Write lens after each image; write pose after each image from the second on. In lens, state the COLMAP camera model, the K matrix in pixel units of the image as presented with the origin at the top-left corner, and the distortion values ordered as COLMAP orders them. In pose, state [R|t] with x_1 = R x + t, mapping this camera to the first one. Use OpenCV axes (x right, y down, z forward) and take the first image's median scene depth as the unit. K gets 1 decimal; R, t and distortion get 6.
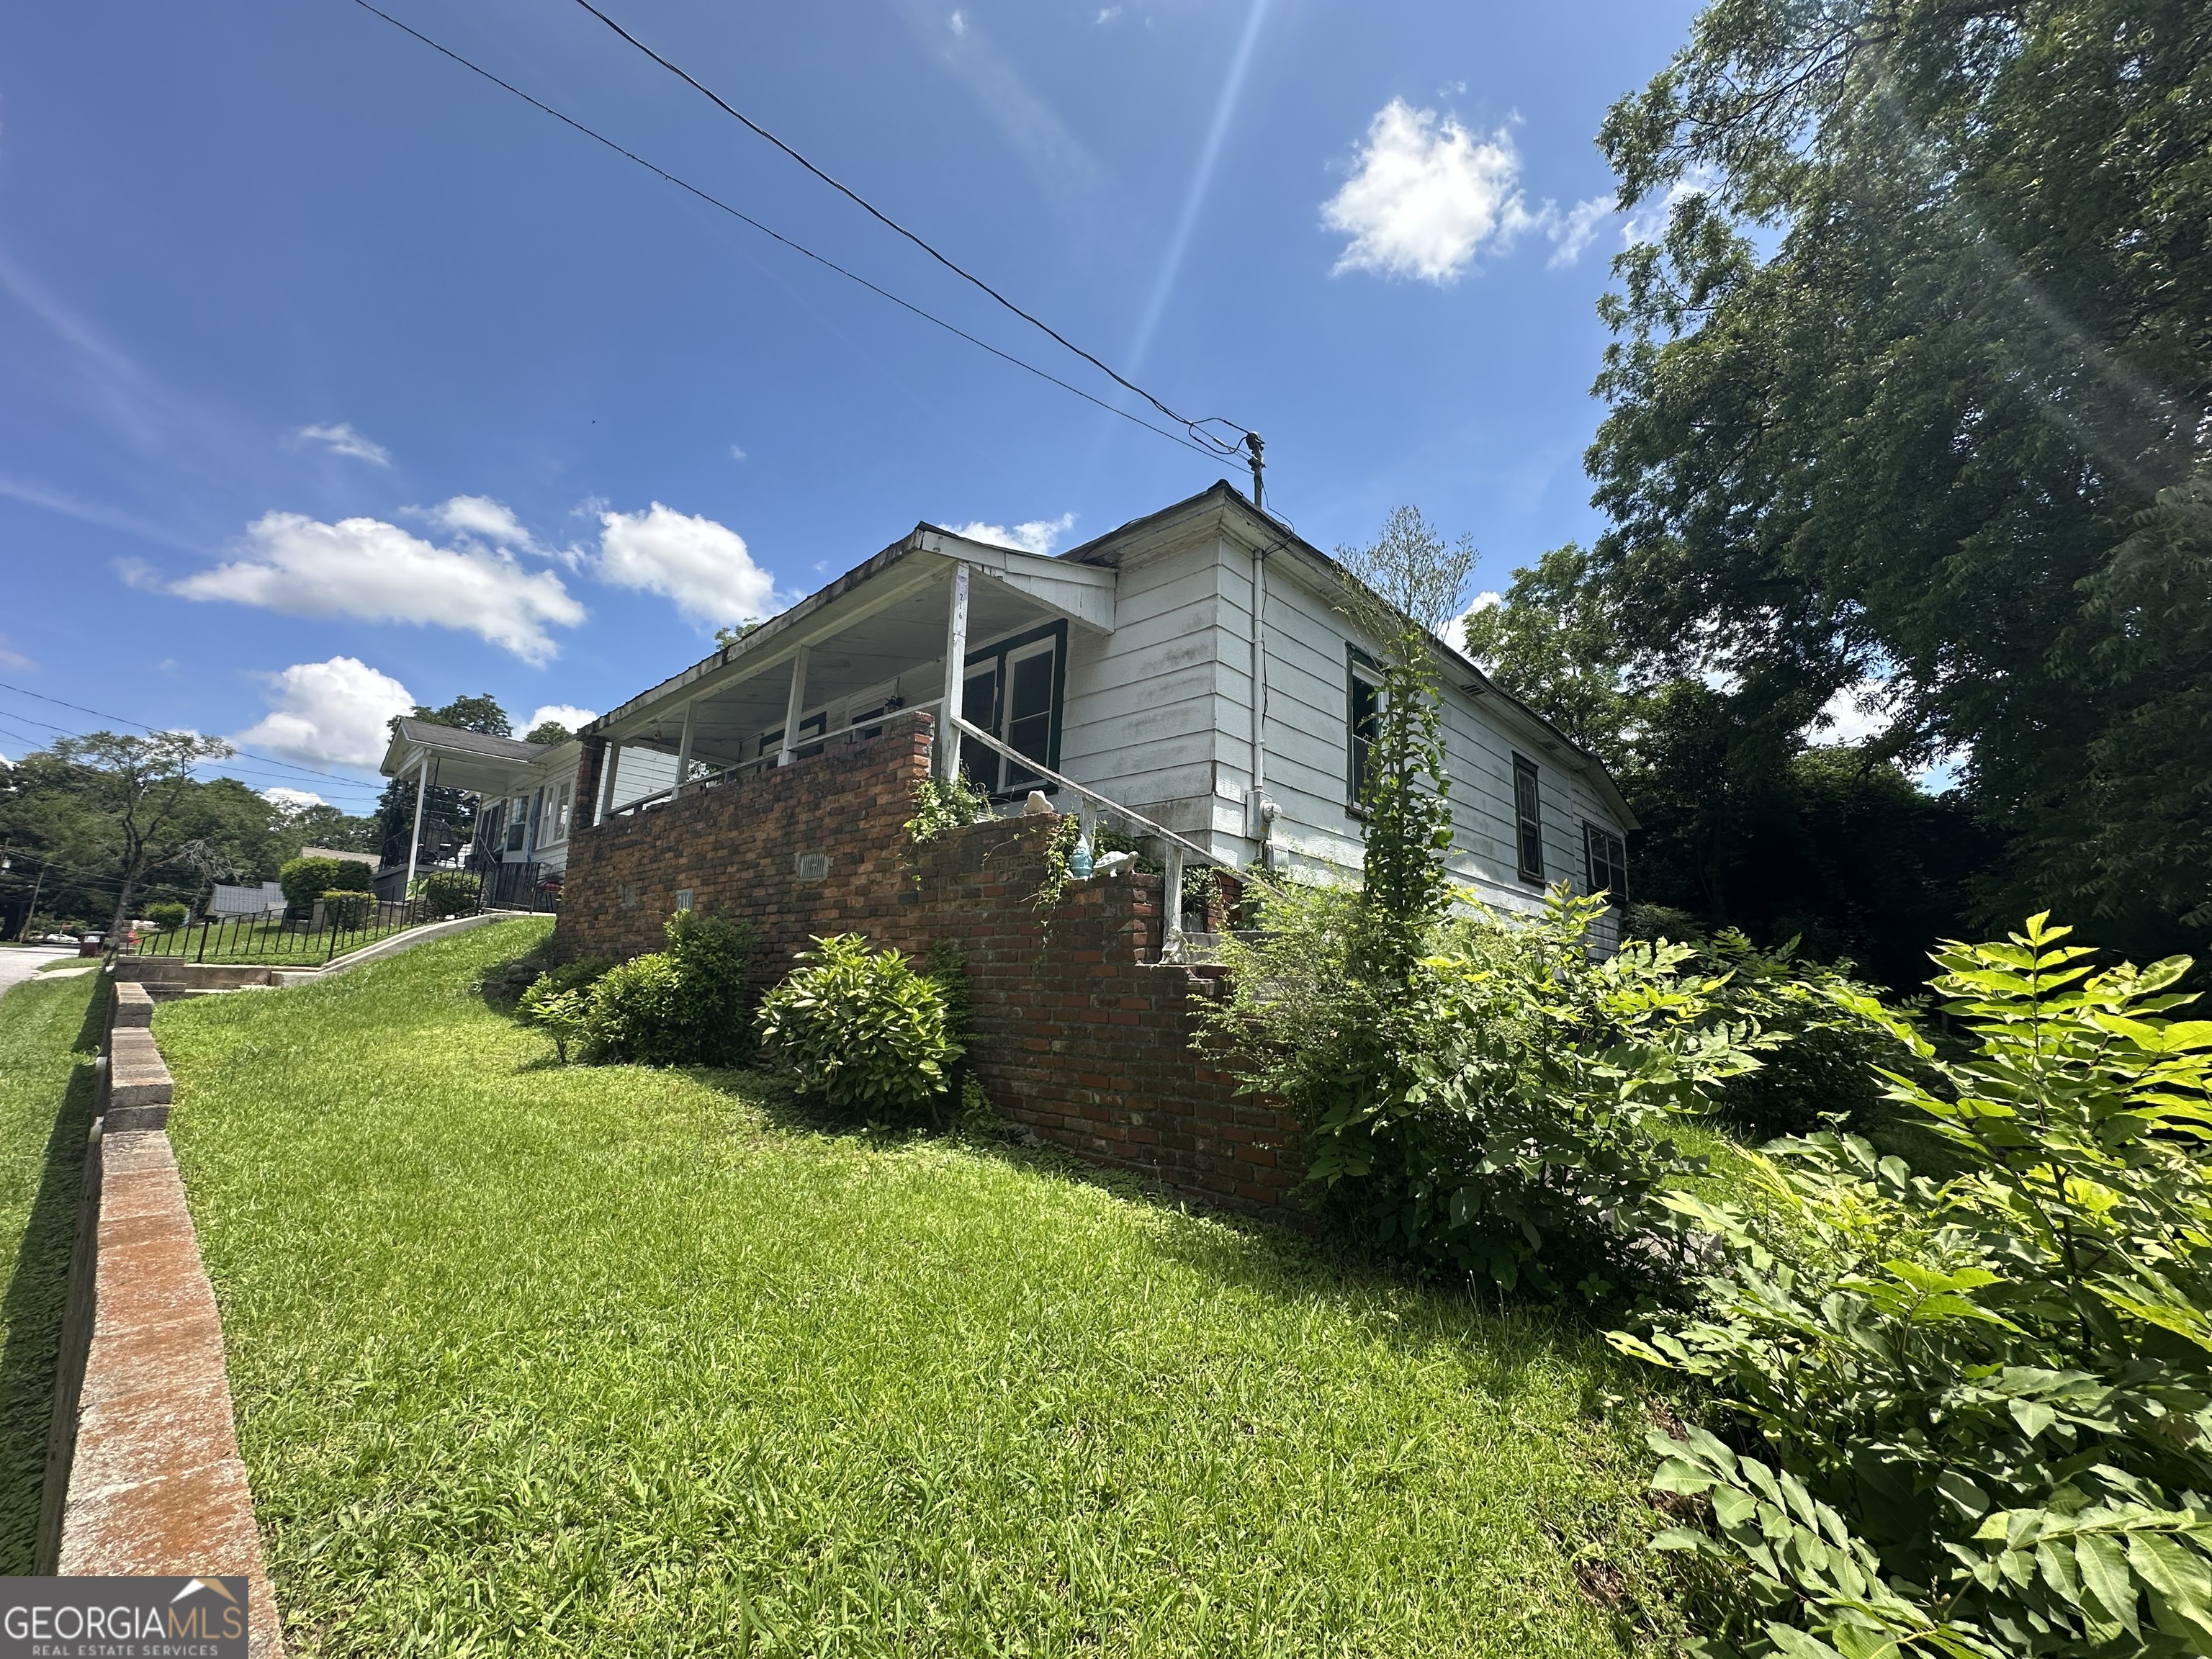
lens RADIAL K [[887.8, 0, 1112.1], [0, 887.8, 827.0], [0, 0, 1]] dist [-0.000018, -0.000180]
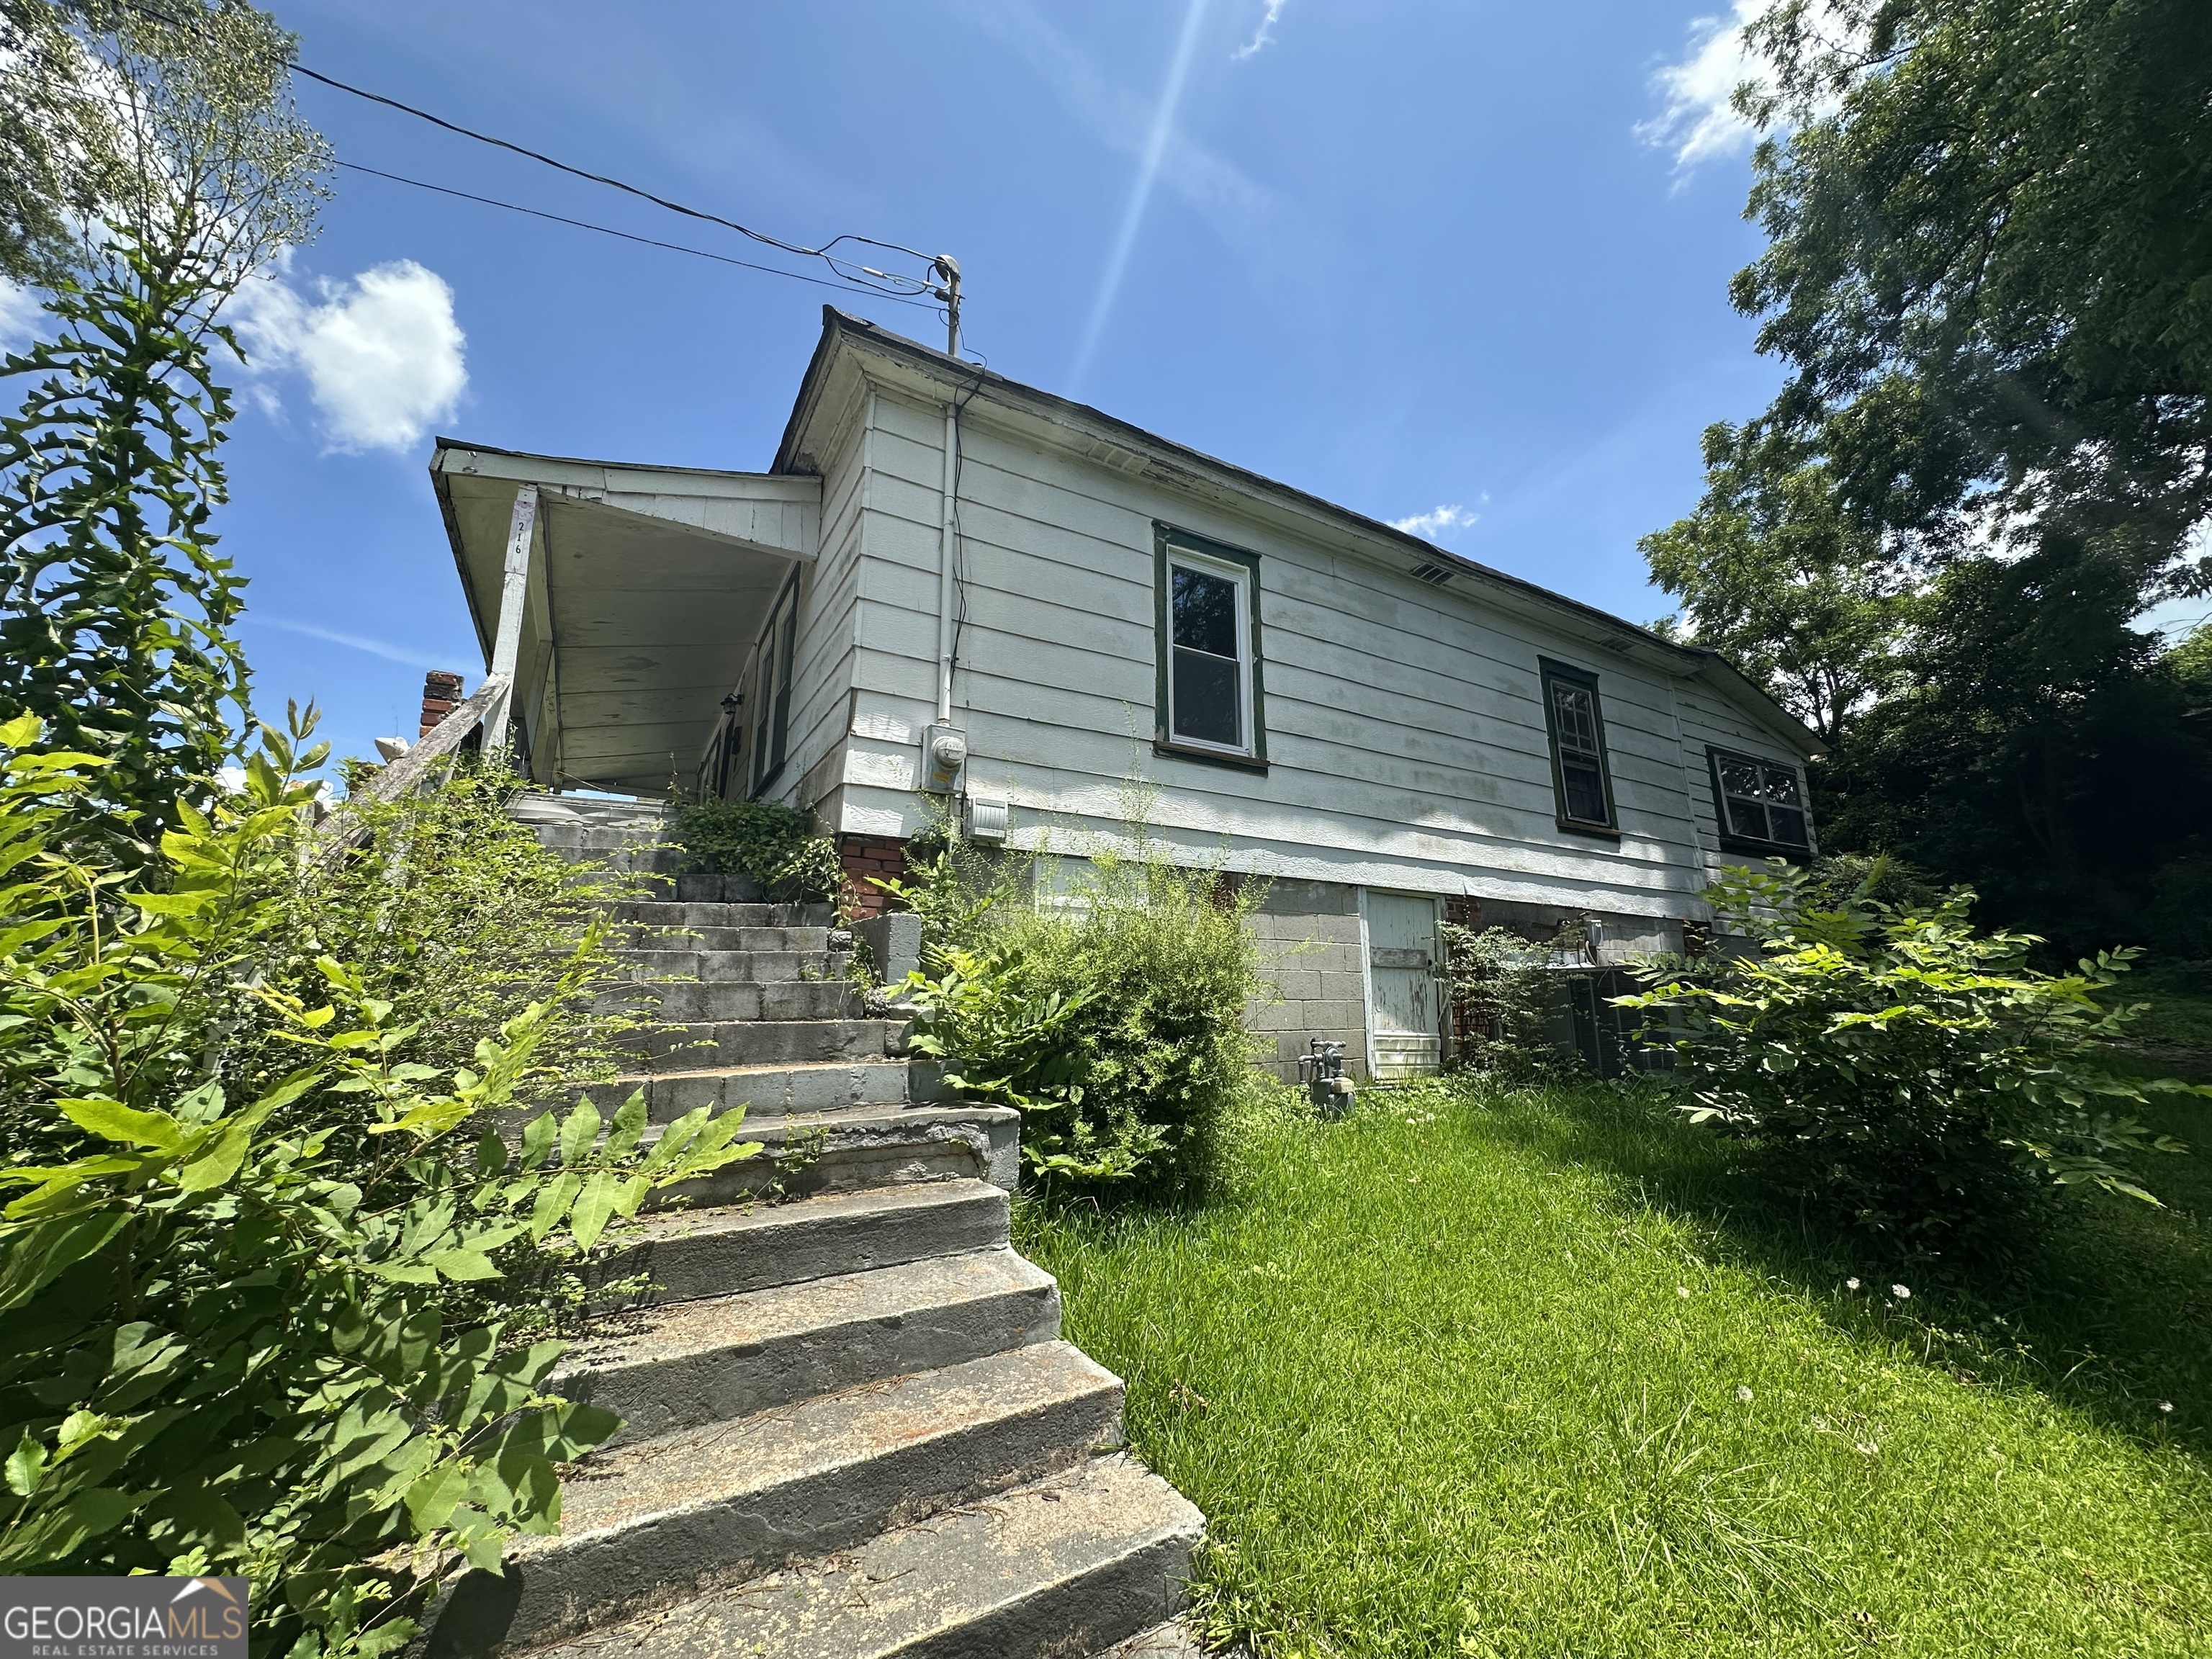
lens RADIAL K [[889.5, 0, 1106.0], [0, 889.5, 829.5], [0, 0, 1]] dist [-0.000551, -0.000299]
pose [[0.961019, -0.102865, -0.256636, 0.384749], [0.095516, 0.994584, -0.040973, 0.069023], [0.259460, 0.014863, 0.965639, 0.286720]]
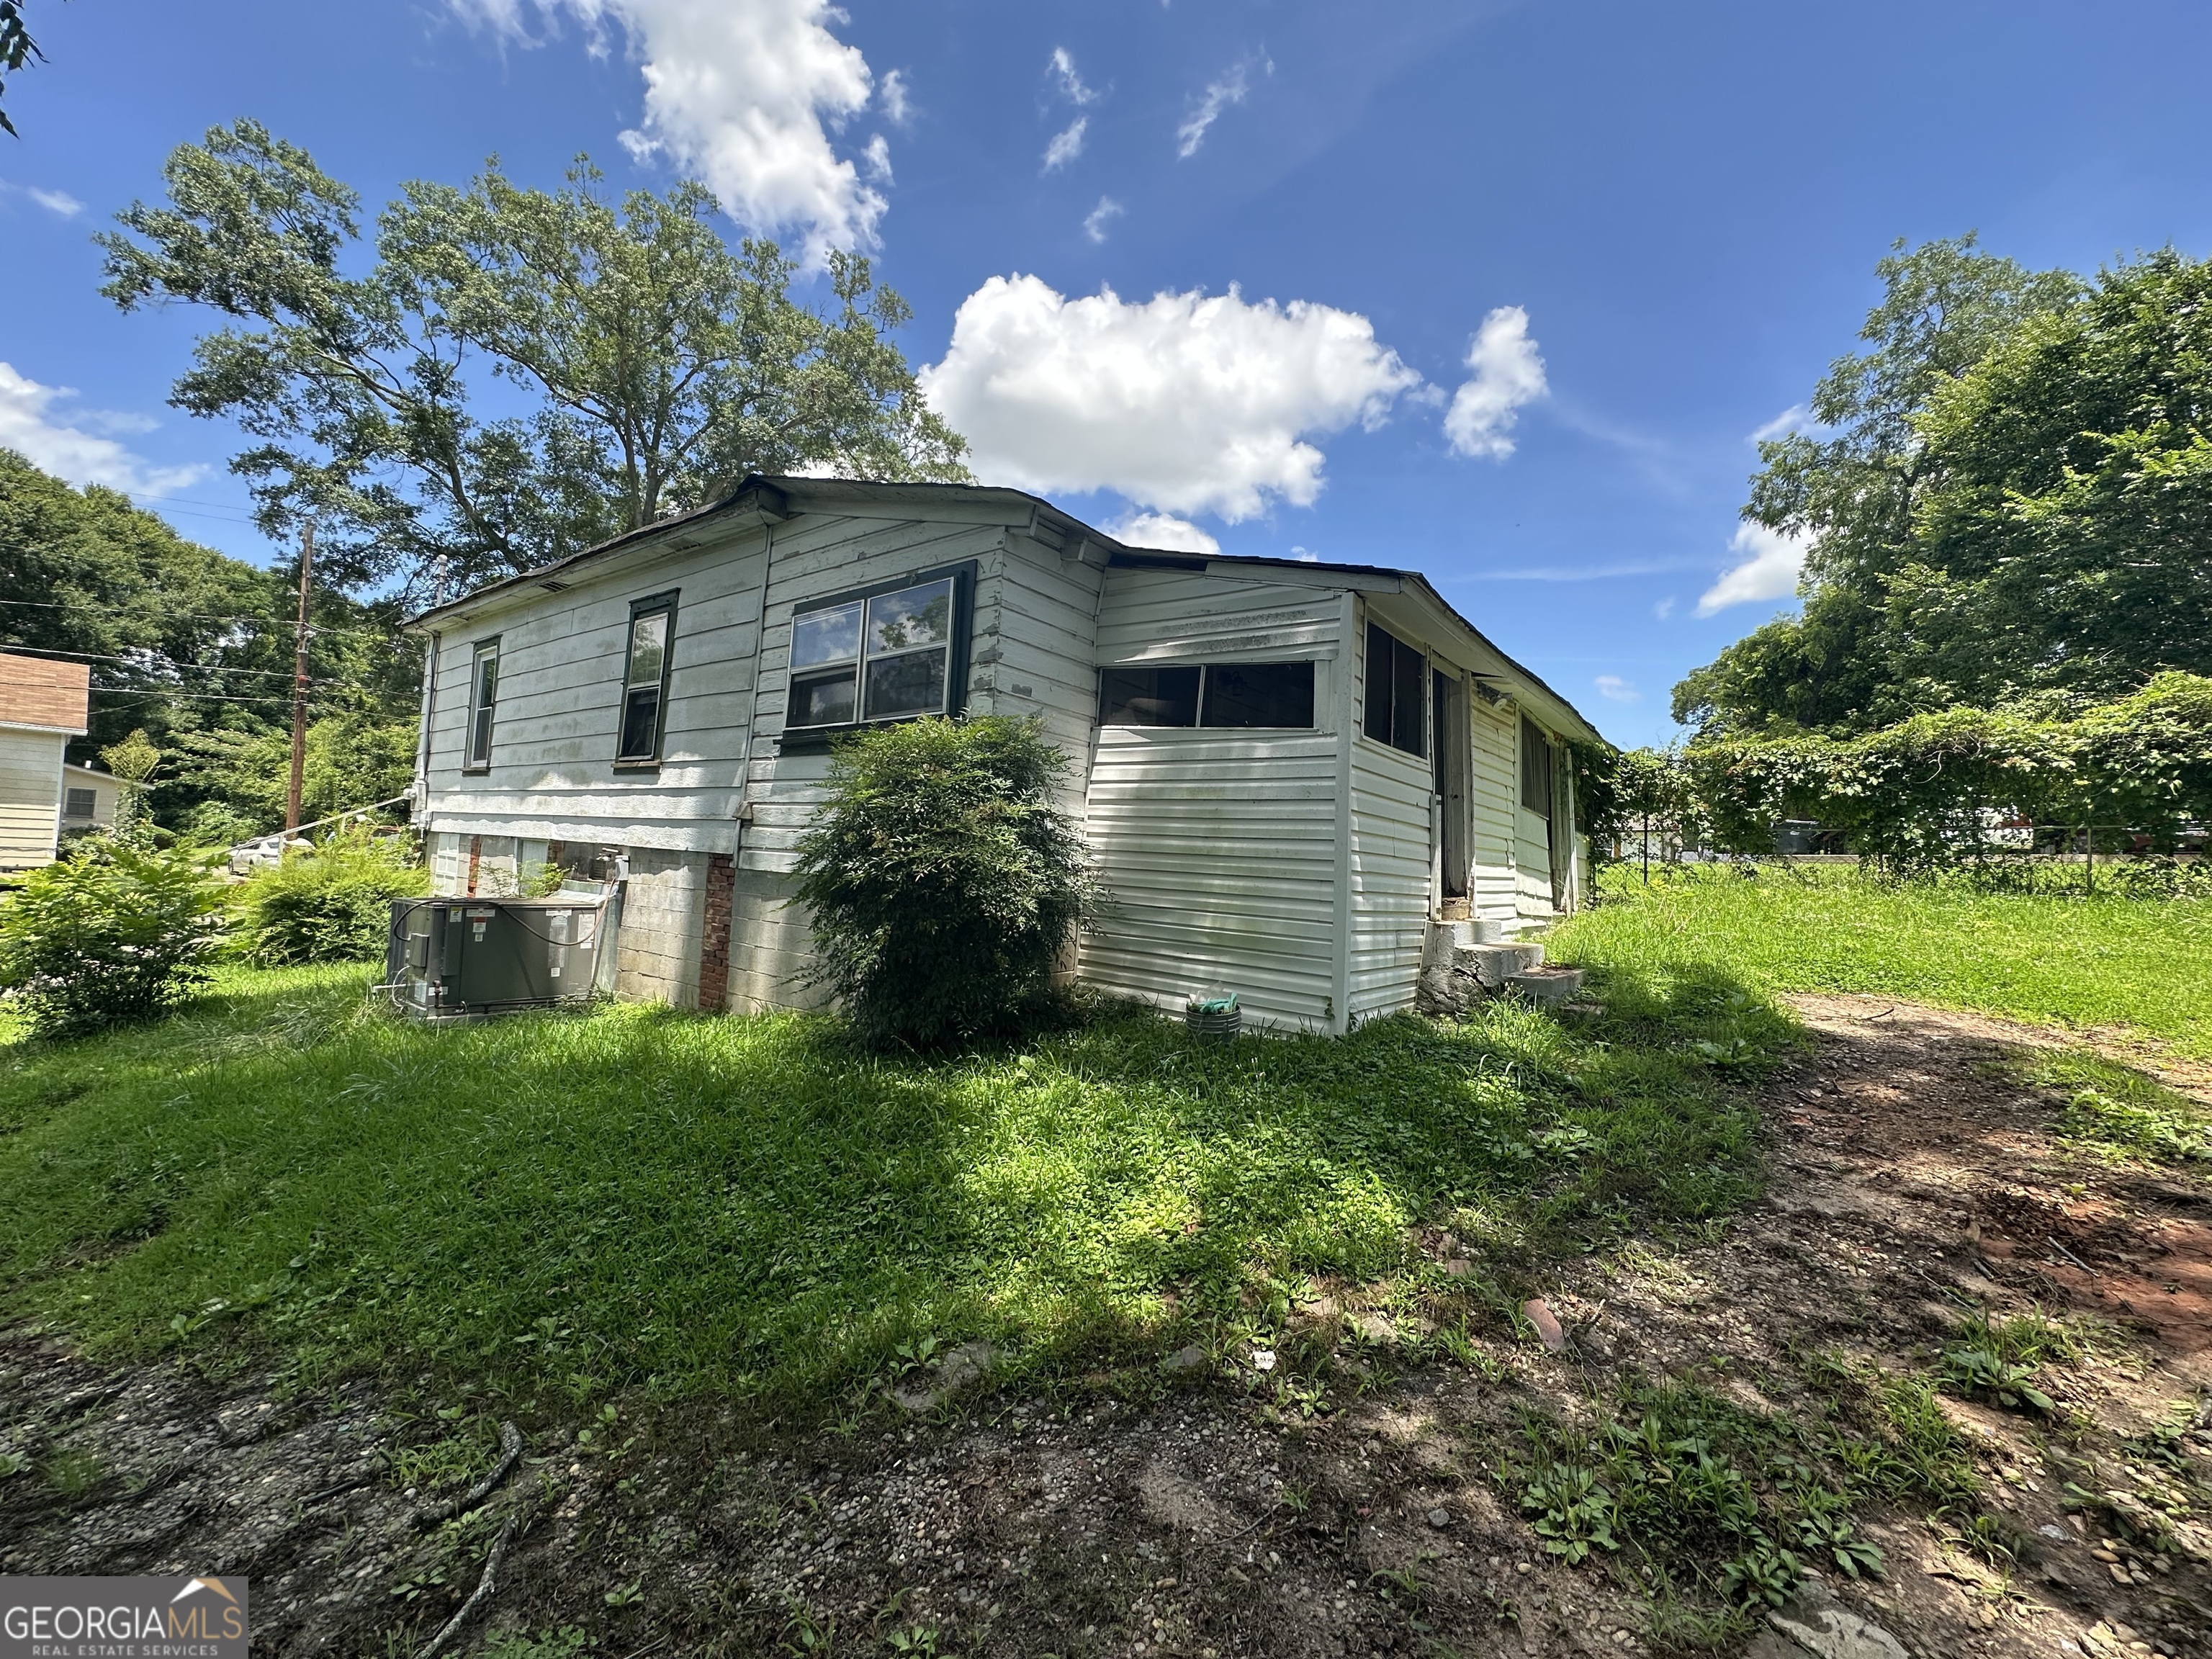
lens RADIAL K [[887.8, 0, 1112.1], [0, 887.8, 827.0], [0, 0, 1]] dist [-0.000018, -0.000180]
pose [[0.121490, -0.128286, -0.984268, 1.655374], [0.100114, 0.988140, -0.116434, 0.311568], [0.987531, -0.084394, 0.132893, 1.740680]]
